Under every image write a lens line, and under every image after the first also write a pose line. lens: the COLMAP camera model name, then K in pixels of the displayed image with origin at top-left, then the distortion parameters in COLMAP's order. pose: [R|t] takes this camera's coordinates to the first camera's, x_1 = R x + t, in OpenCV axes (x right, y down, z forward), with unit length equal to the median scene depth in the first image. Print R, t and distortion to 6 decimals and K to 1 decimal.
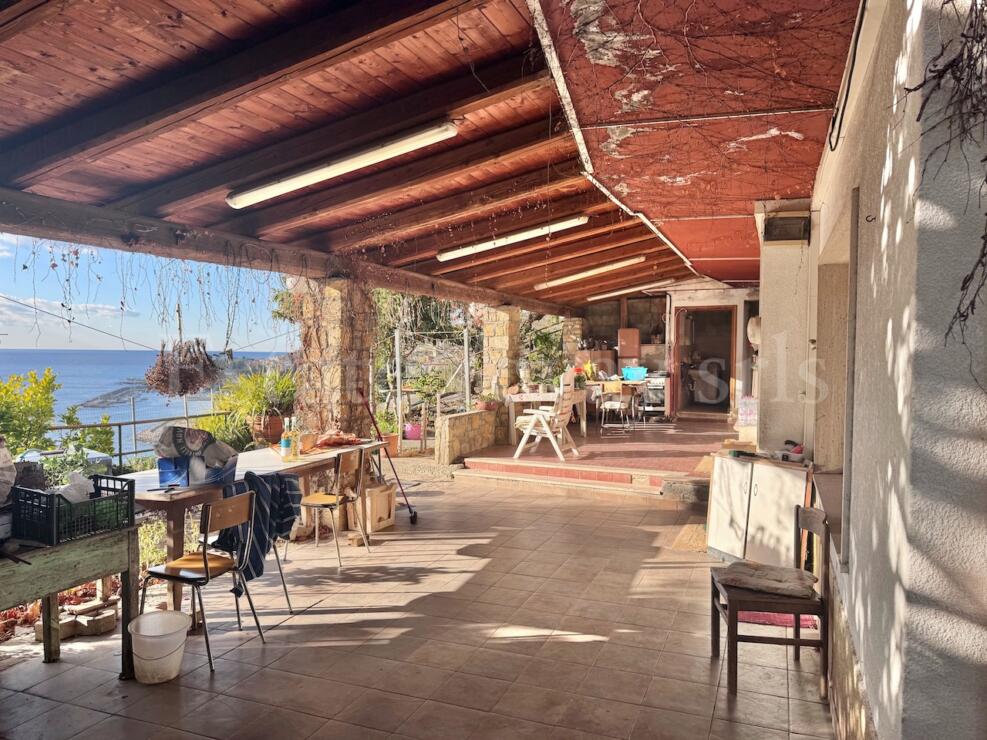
lens RADIAL K [[702.8, 0, 493.5], [0, 702.8, 370.0], [0, 0, 1]] dist [0.000048, -0.000018]
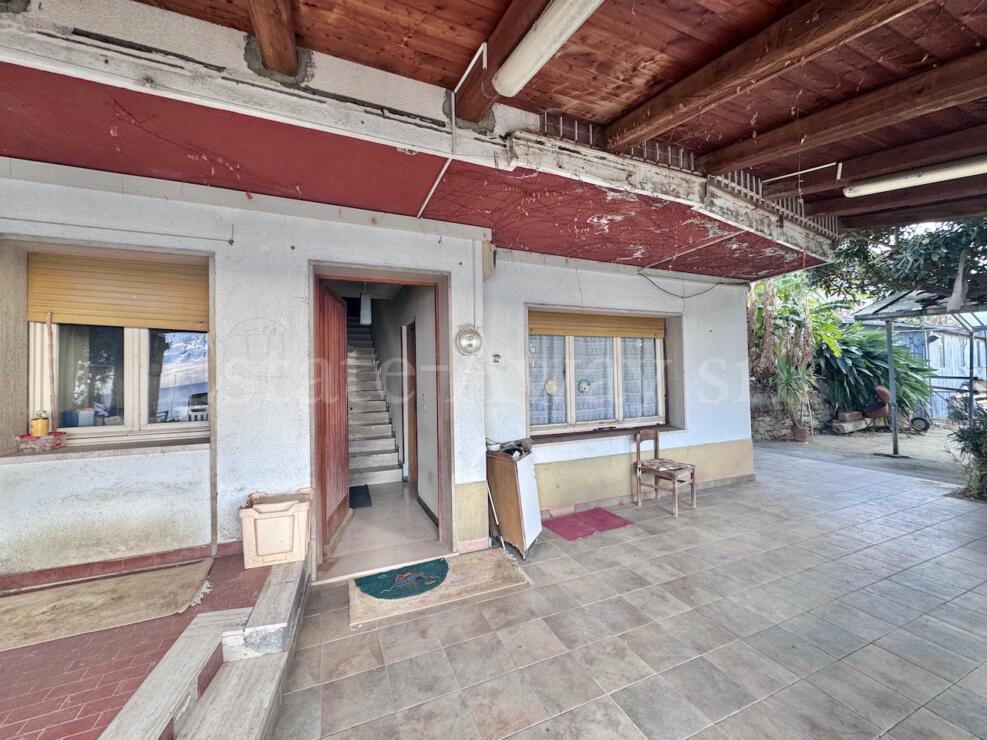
lens RADIAL K [[390.3, 0, 493.5], [0, 390.3, 370.0], [0, 0, 1]] dist [-0.000034, 0.000253]
pose [[-0.710712, 0.014856, 0.703326, -0.115720], [0.032672, 0.999395, 0.011906, -0.043470], [-0.702724, 0.031440, -0.710768, 2.516763]]
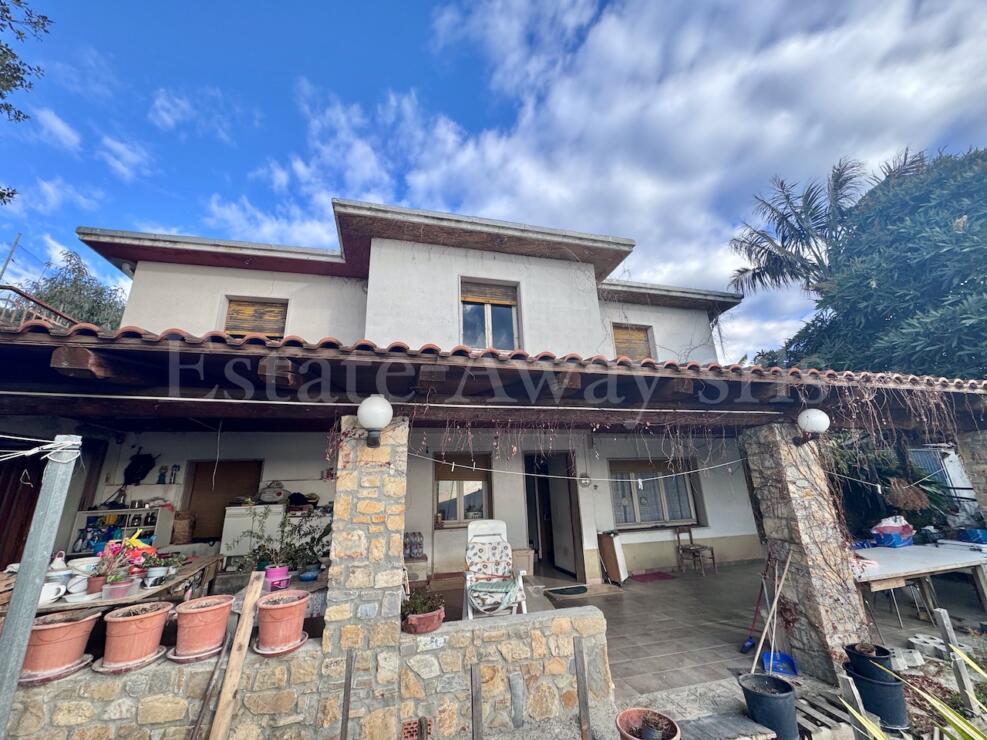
lens RADIAL K [[390.3, 0, 493.5], [0, 390.3, 370.0], [0, 0, 1]] dist [-0.000034, 0.000253]
pose [[-0.597714, 0.246416, 0.762901, -0.773752], [0.051967, 0.961500, -0.269848, -0.124382], [-0.800023, -0.121646, -0.587507, 3.454208]]
